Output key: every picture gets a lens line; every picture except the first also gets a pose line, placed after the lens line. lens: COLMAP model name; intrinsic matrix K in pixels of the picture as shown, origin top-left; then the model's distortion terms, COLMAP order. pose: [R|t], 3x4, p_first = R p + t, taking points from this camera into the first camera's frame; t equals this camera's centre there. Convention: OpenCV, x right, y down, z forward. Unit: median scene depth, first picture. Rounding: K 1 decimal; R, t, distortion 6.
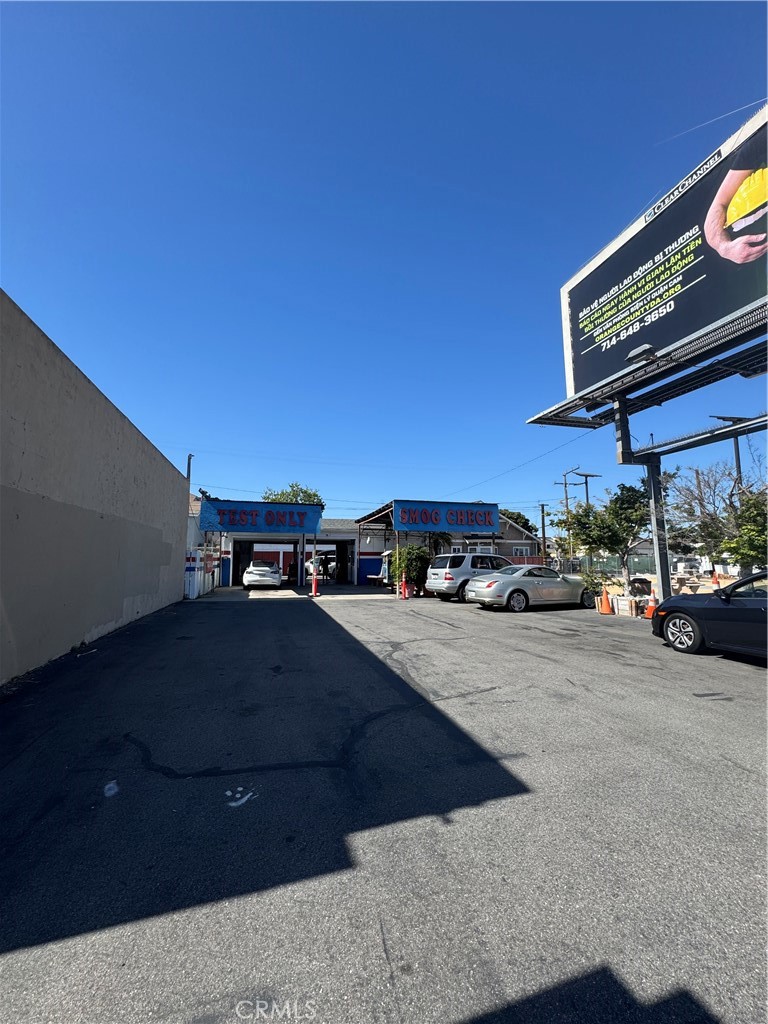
lens RADIAL K [[433.2, 0, 384.0], [0, 433.2, 512.0], [0, 0, 1]] dist [0.000030, -0.000071]
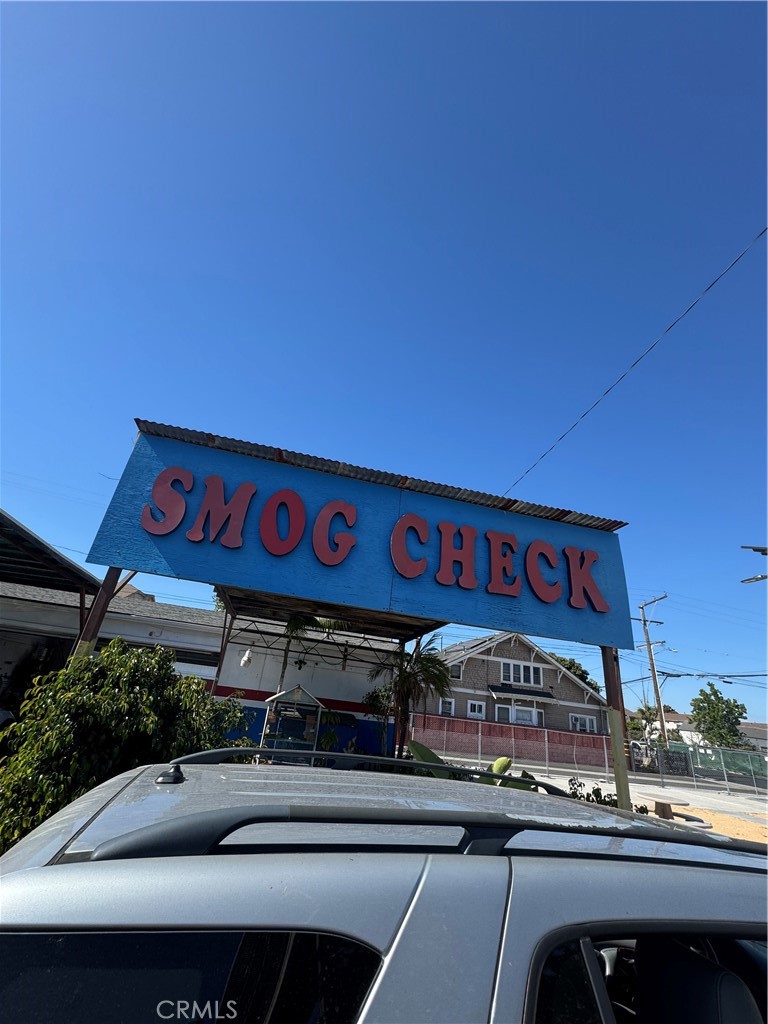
lens RADIAL K [[433.2, 0, 384.0], [0, 433.2, 512.0], [0, 0, 1]] dist [0.000030, -0.000071]
pose [[0.993296, 0.082231, -0.081242, 0.063563], [-0.103337, 0.946637, -0.305286, 0.025247], [0.051802, 0.311635, 0.948789, 0.318006]]
